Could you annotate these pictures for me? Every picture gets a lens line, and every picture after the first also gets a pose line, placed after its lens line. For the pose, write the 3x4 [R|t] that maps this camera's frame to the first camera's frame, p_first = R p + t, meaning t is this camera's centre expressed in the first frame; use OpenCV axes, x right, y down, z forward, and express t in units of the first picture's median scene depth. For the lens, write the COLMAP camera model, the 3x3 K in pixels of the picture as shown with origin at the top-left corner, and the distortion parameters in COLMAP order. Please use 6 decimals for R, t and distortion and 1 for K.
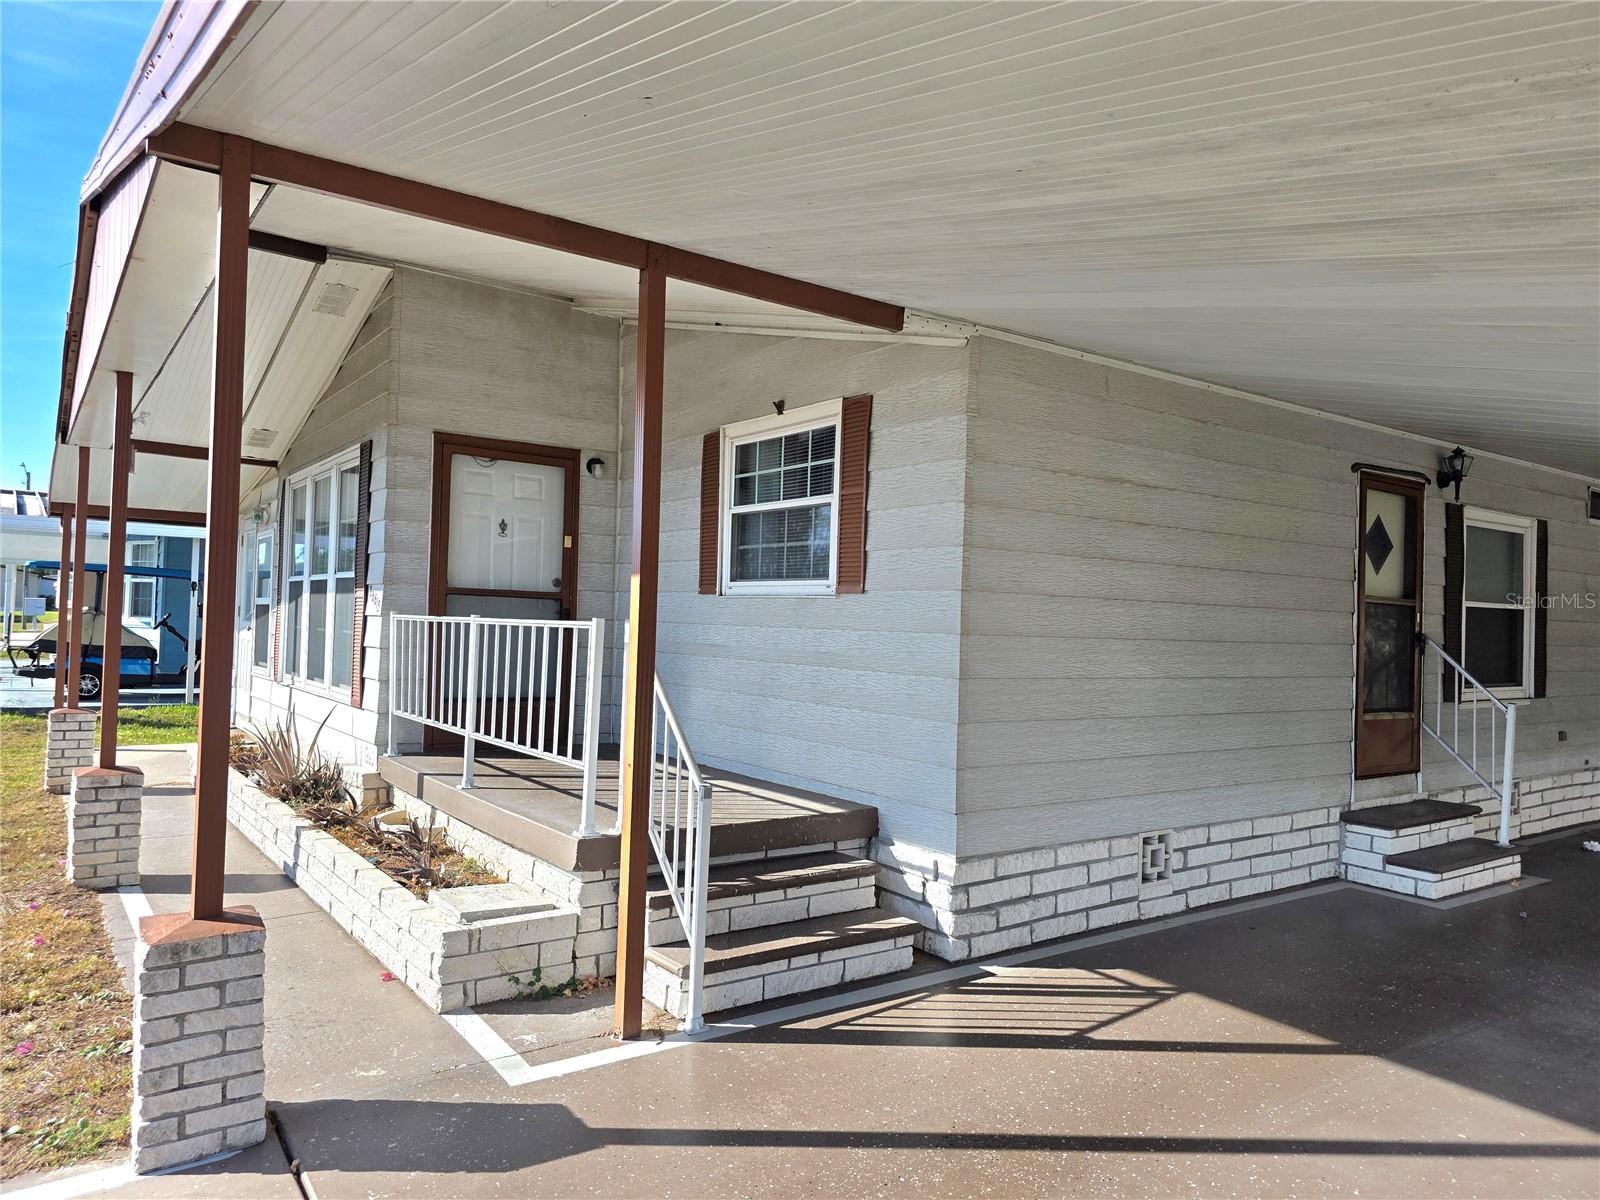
lens RADIAL K [[1076.6, 0, 804.1], [0, 1076.6, 591.5], [0, 0, 1]] dist [0.034969, -0.027080]
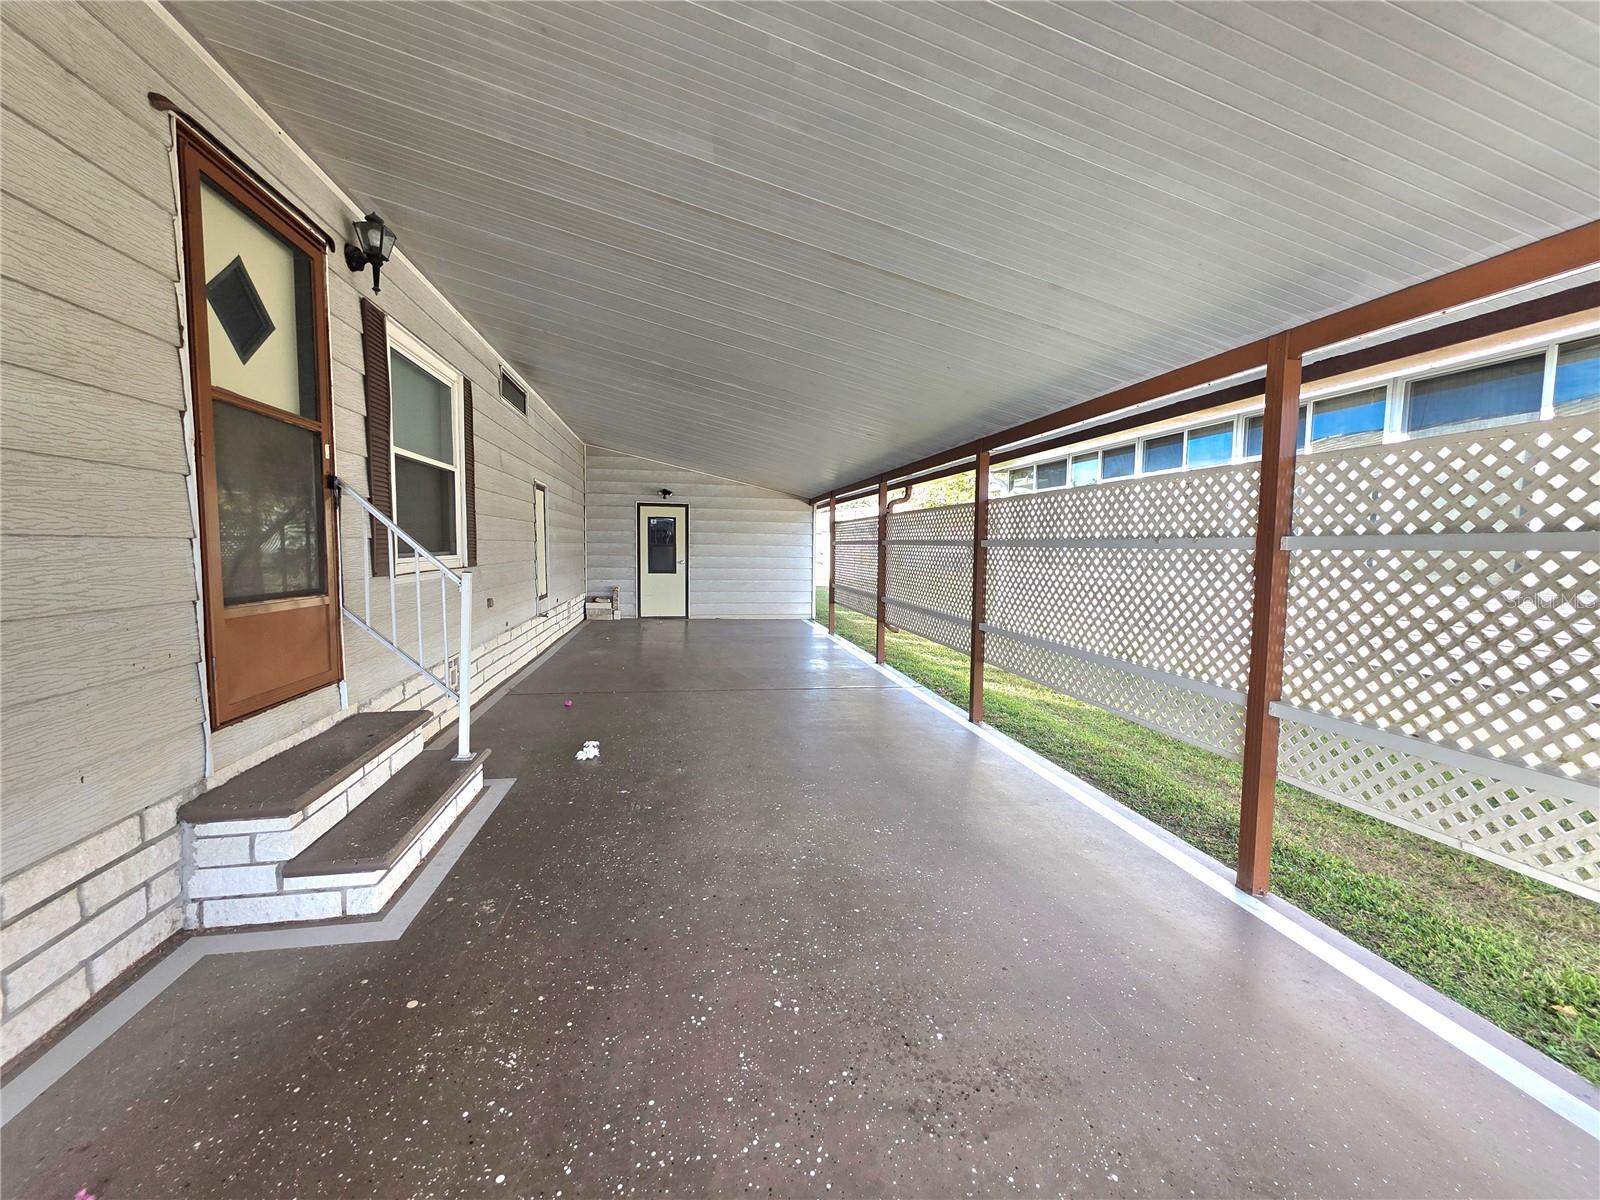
lens RADIAL K [[637.7, 0, 806.6], [0, 637.7, 588.2], [0, 0, 1]] dist [0.002703, 0.000604]
pose [[0.416953, -0.086884, 0.904766, 0.329098], [-0.014935, 0.994632, 0.102396, 0.062361], [-0.908805, -0.056207, 0.413417, 0.570748]]
